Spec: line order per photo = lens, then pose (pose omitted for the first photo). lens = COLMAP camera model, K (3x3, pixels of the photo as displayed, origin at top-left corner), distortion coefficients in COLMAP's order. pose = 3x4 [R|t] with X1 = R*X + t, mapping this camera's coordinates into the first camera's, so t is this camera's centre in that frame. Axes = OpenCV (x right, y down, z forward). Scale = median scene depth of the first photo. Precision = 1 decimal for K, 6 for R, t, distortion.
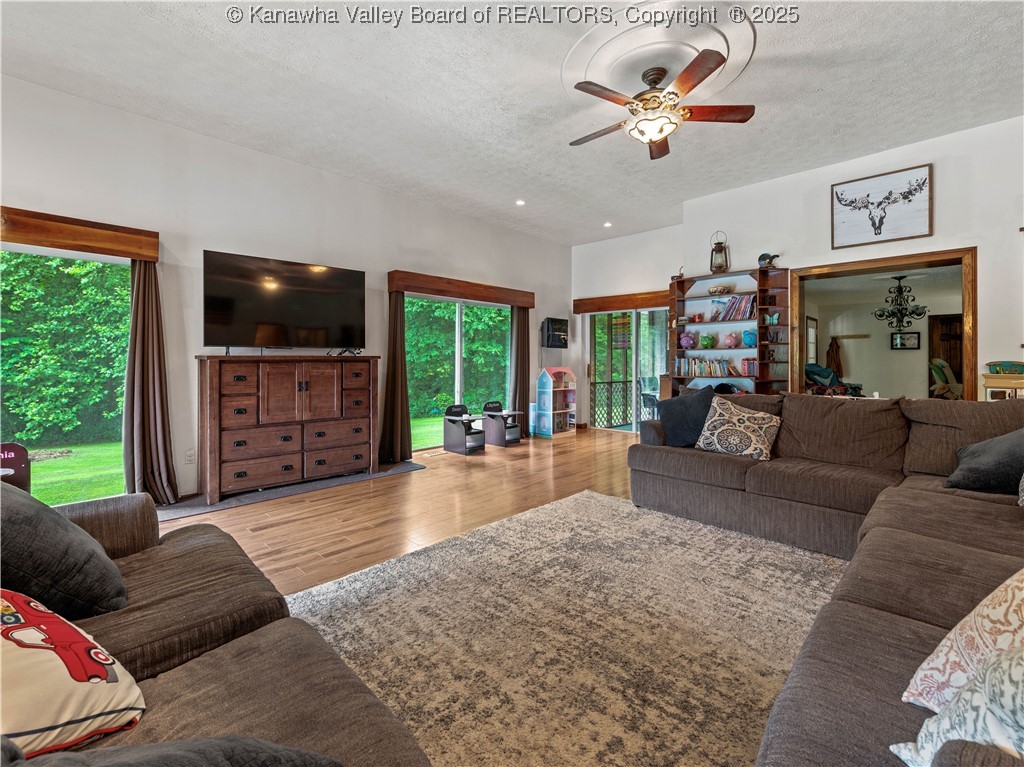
lens RADIAL K [[454.5, 0, 511.8], [0, 454.5, 372.5], [0, 0, 1]] dist [-0.000917, 0.000391]
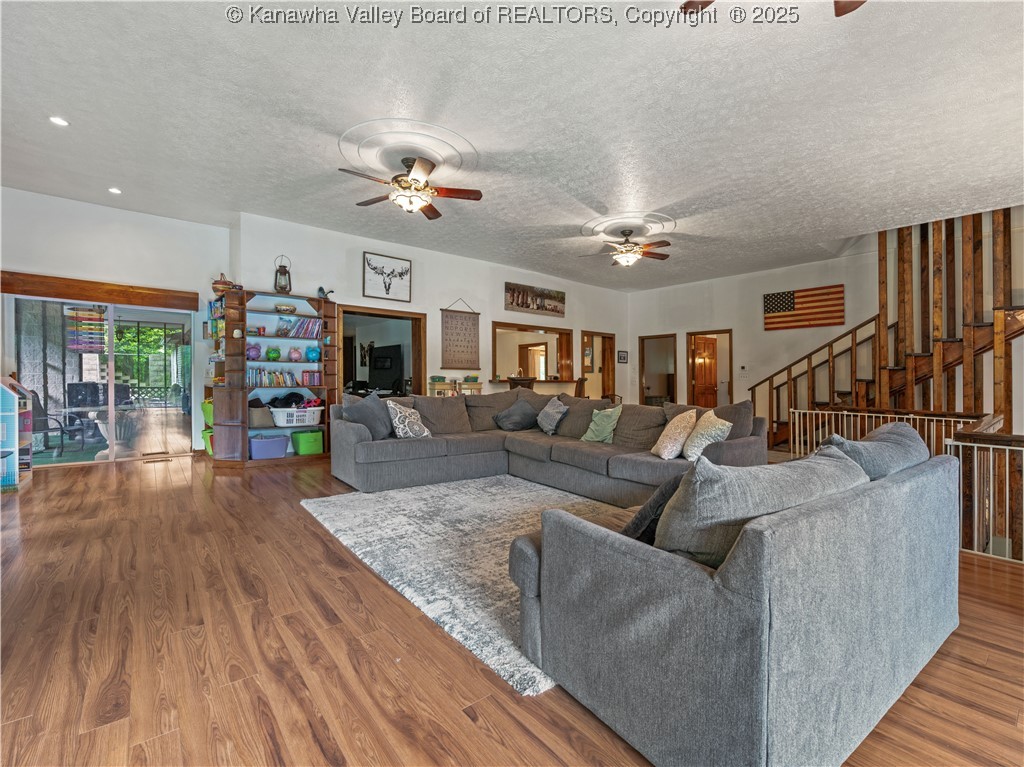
lens RADIAL K [[454.5, 0, 506.5], [0, 454.5, 383.4], [0, 0, 1]] dist [-0.000917, 0.000391]
pose [[0.142603, -0.006893, 0.989756, -0.956835], [0.009343, 0.999941, 0.005618, -0.000567], [-0.989736, 0.008446, 0.142659, 0.514873]]
